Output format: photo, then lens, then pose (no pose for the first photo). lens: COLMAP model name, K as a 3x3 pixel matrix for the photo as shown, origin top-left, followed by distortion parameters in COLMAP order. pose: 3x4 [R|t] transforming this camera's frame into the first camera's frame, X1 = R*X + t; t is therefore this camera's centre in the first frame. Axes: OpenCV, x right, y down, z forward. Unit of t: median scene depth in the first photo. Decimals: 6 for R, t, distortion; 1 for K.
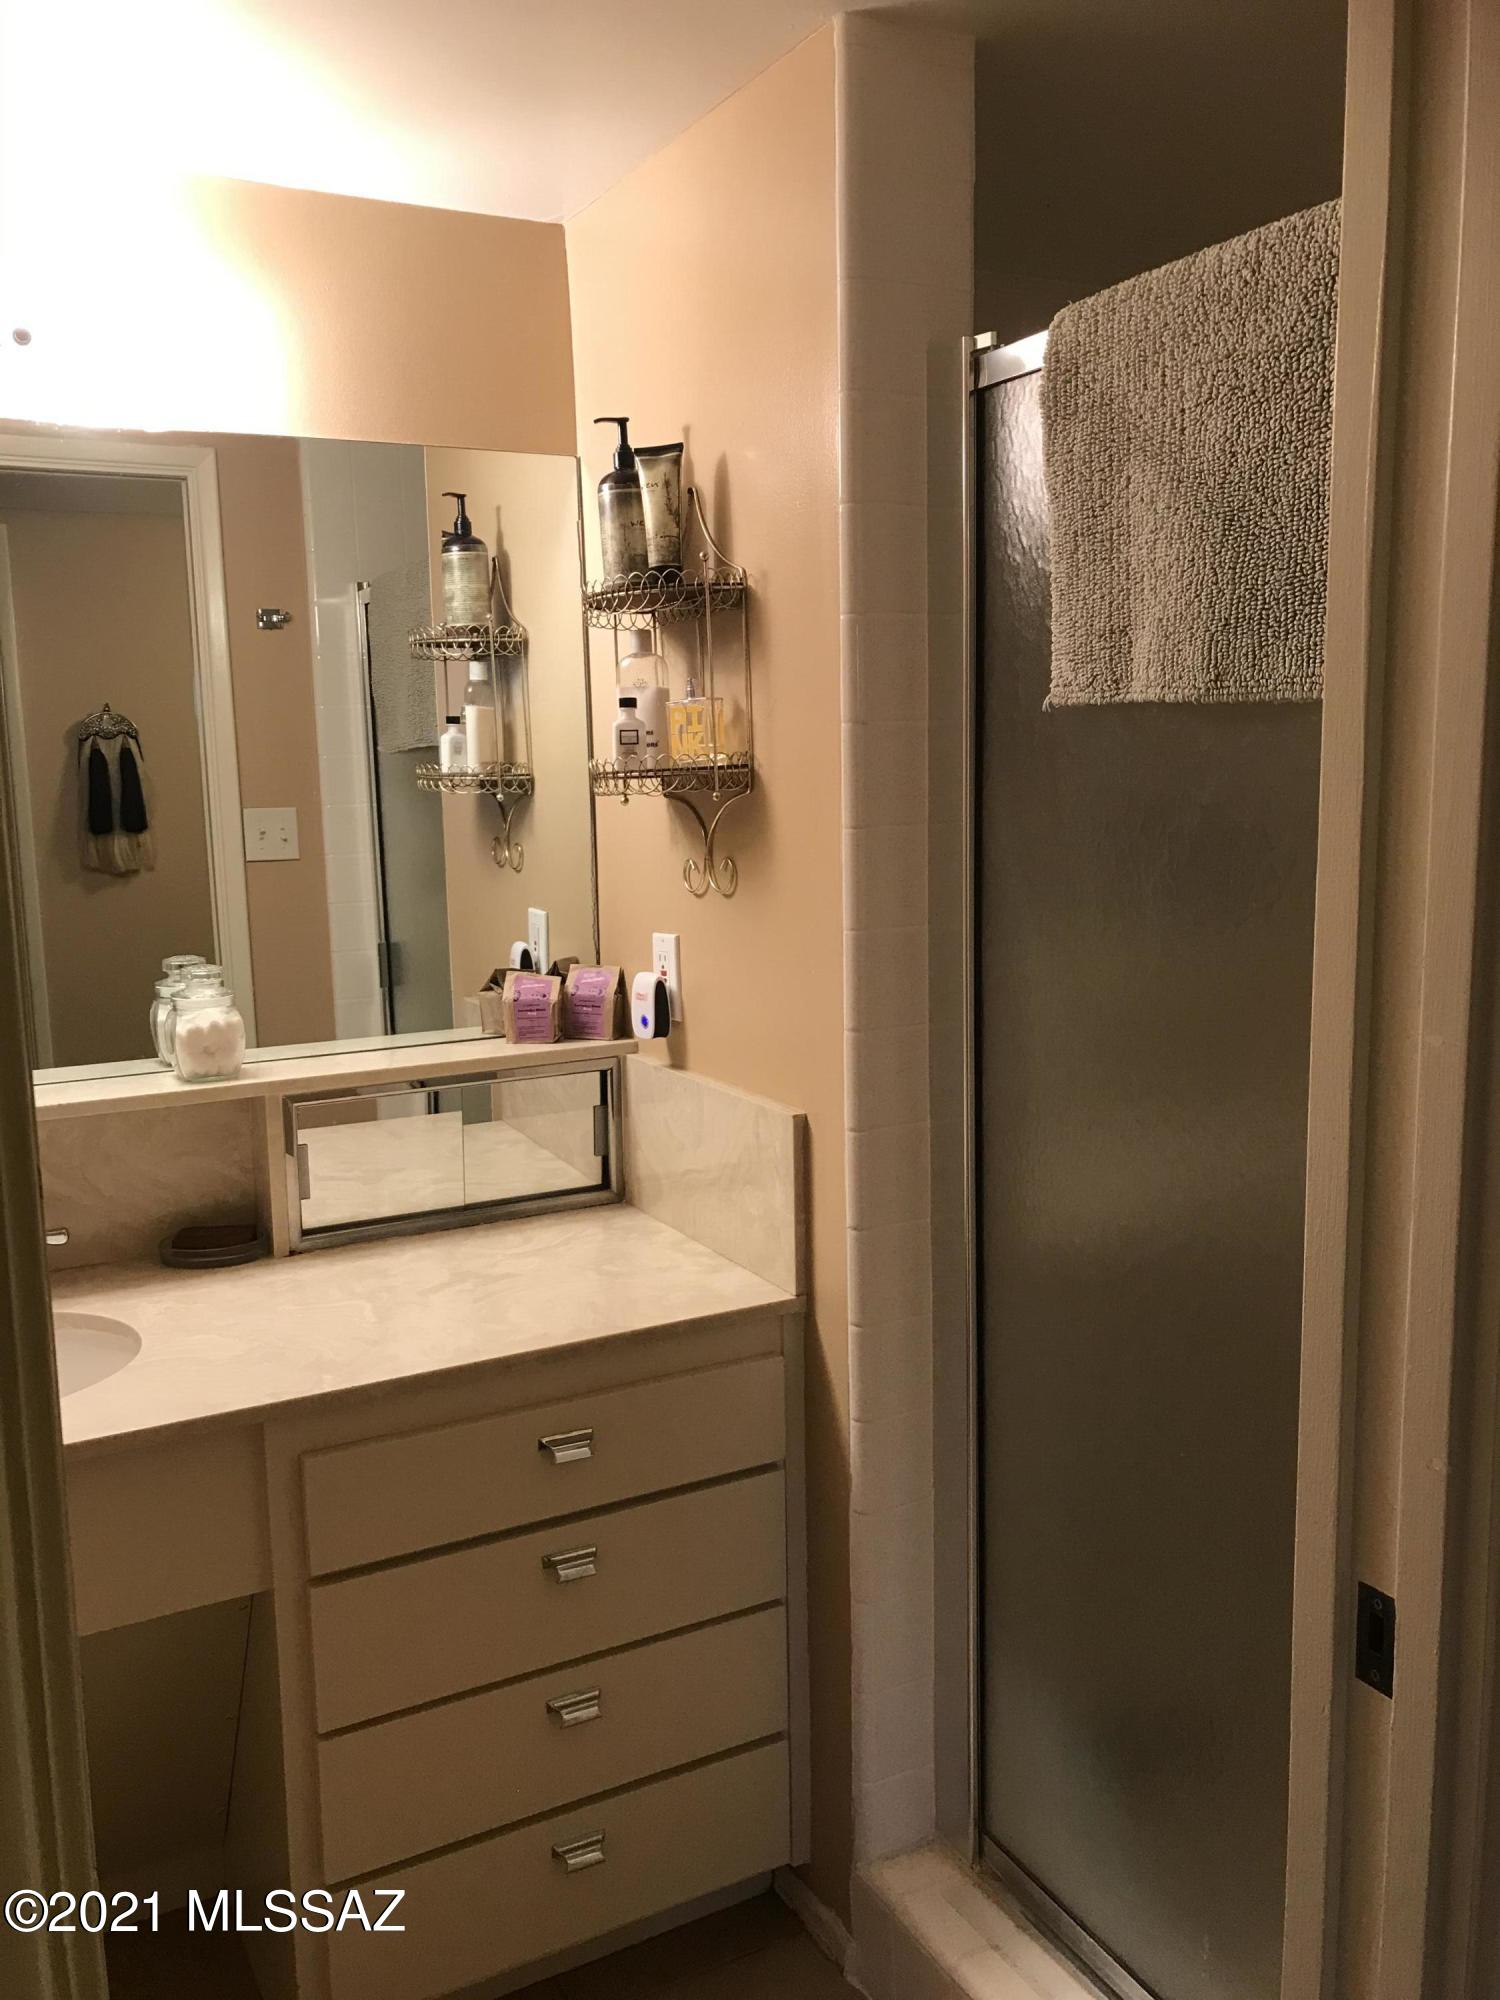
lens RADIAL K [[1645.6, 0, 749.2], [0, 1645.6, 1001.4], [0, 0, 1]] dist [0.032248, -0.030386]
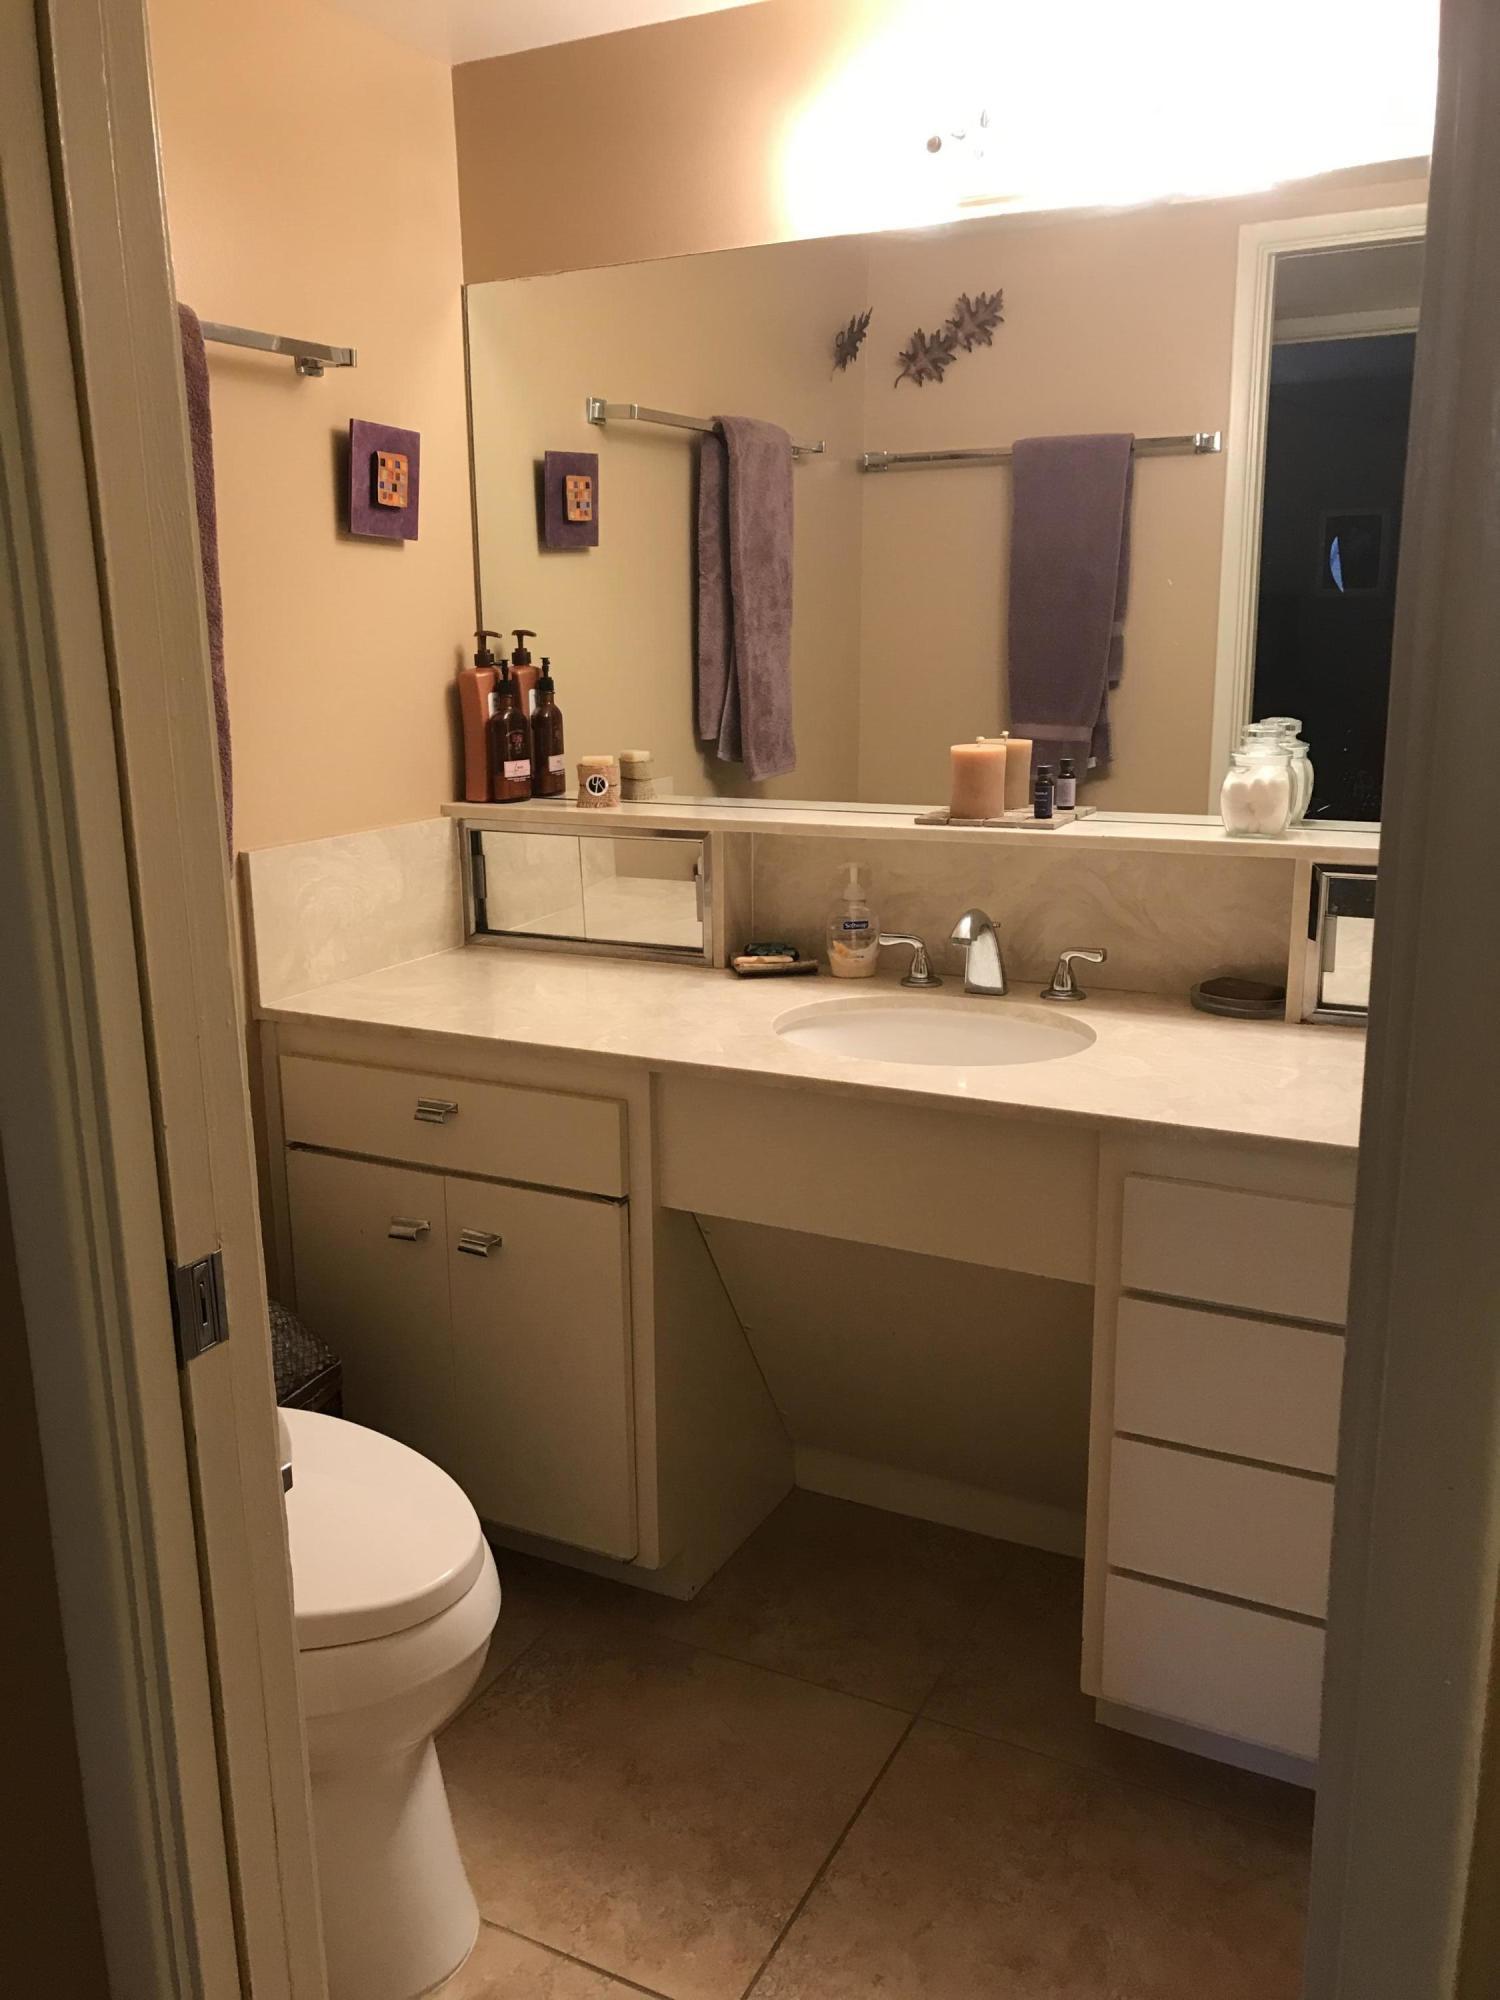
lens RADIAL K [[1645.6, 0, 749.6], [0, 1645.6, 1001.2], [0, 0, 1]] dist [0.032248, -0.030386]
pose [[0.583868, 0.199600, -0.786929, 0.321449], [-0.116149, 0.979872, 0.162362, 0.017422], [0.803497, -0.003397, 0.595299, 0.138533]]
